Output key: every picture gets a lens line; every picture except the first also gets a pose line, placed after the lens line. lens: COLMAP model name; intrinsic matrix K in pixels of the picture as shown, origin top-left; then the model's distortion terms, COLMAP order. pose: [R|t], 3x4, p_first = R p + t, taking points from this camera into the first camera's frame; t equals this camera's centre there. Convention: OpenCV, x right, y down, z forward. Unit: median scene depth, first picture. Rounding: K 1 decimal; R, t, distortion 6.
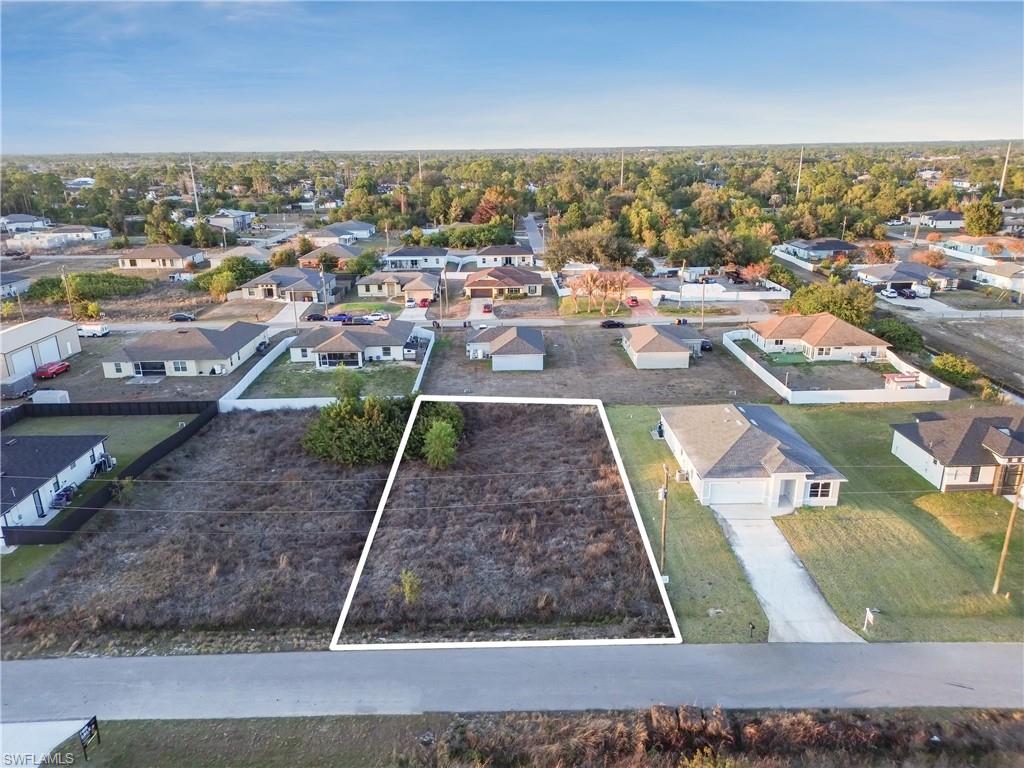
lens RADIAL K [[714.6, 0, 511.1], [0, 714.6, 385.0], [0, 0, 1]] dist [0.075624, -0.081909]
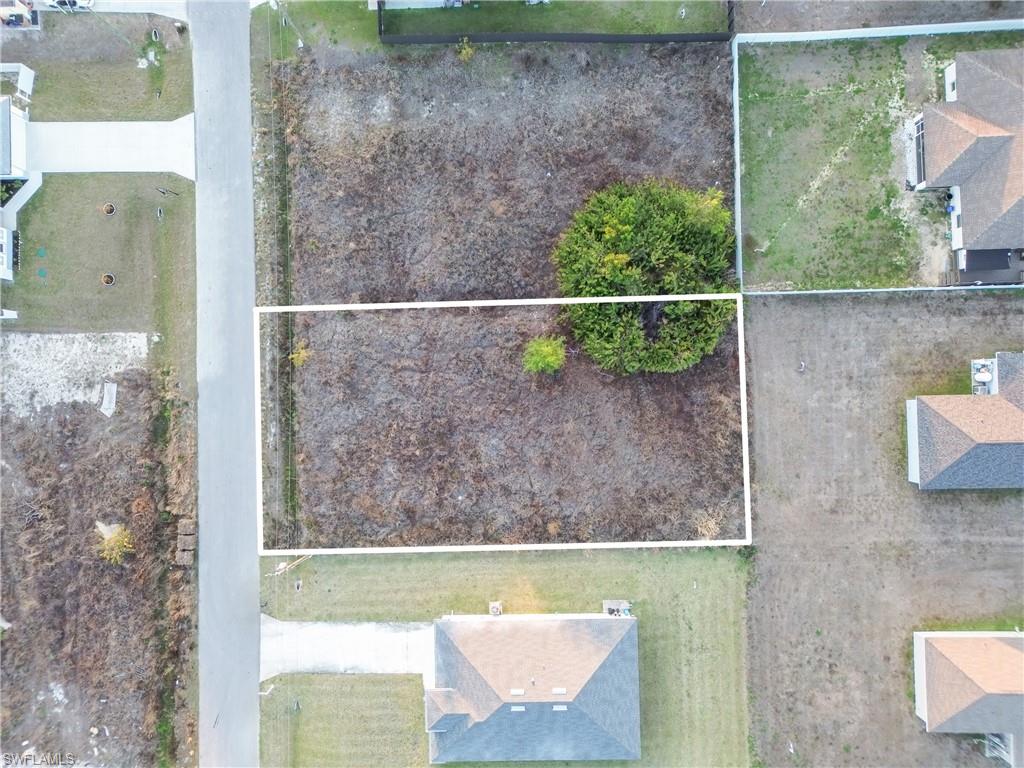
lens RADIAL K [[714.6, 0, 511.1], [0, 714.6, 385.0], [0, 0, 1]] dist [0.075624, -0.081909]
pose [[0.008649, 0.999952, -0.004515, -0.042633], [-0.291882, 0.006843, 0.956430, -0.573575], [0.956415, -0.006954, 0.291928, 0.522162]]
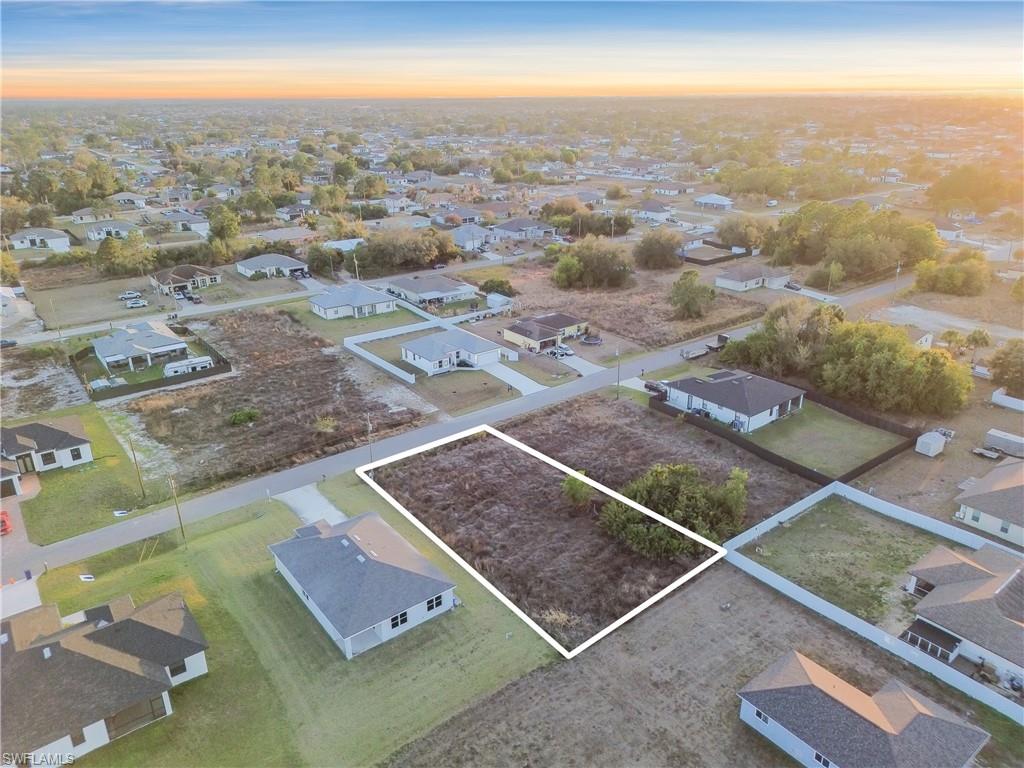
lens RADIAL K [[714.6, 0, 511.1], [0, 714.6, 385.0], [0, 0, 1]] dist [0.075624, -0.081909]
pose [[-0.798138, 0.242667, -0.551441, 0.486064], [-0.170899, 0.786507, 0.593464, -0.590242], [0.577727, 0.567908, -0.586270, 1.176822]]
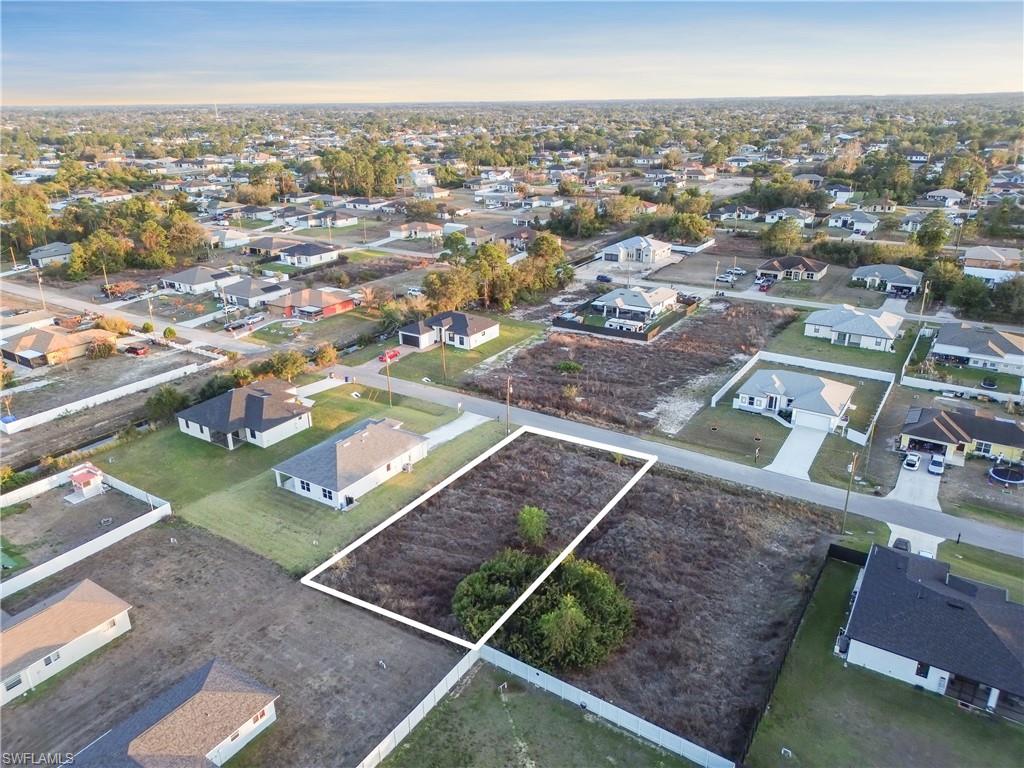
lens RADIAL K [[714.6, 0, 511.1], [0, 714.6, 385.0], [0, 0, 1]] dist [0.075624, -0.081909]
pose [[-0.831115, -0.183939, 0.524800, -0.474934], [0.195244, 0.787119, 0.585084, -0.578514], [-0.520700, 0.588736, -0.618273, 1.197739]]
